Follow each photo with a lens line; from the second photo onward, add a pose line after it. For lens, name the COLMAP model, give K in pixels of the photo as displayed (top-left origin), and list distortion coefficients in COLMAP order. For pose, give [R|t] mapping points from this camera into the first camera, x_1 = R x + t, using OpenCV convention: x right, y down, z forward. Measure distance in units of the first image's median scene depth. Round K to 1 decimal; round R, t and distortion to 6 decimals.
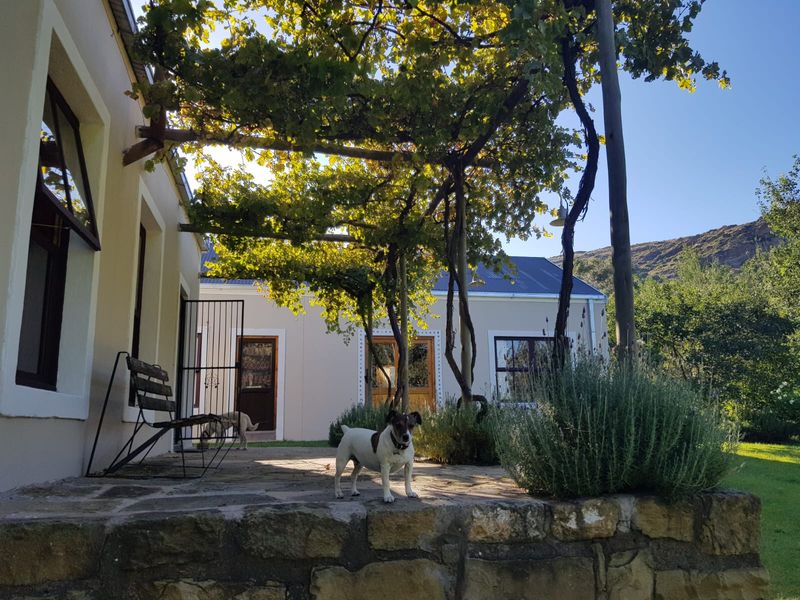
lens RADIAL K [[609.8, 0, 403.0], [0, 609.8, 312.6], [0, 0, 1]] dist [0.094773, -0.155949]
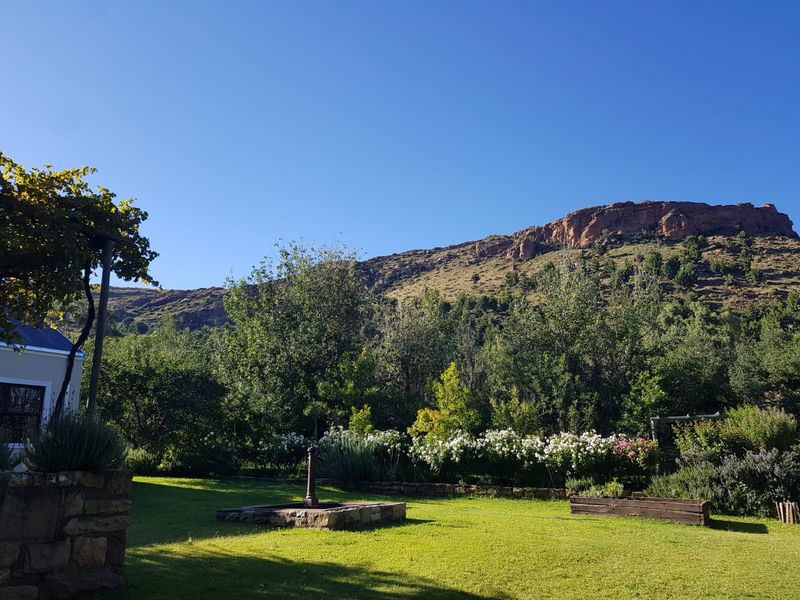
lens RADIAL K [[609.8, 0, 403.0], [0, 609.8, 312.6], [0, 0, 1]] dist [0.094773, -0.155949]
pose [[0.690895, 0.175282, 0.701384, -0.093481], [-0.120628, 0.984513, -0.127215, -0.026548], [-0.712820, 0.003286, 0.701339, -0.264382]]
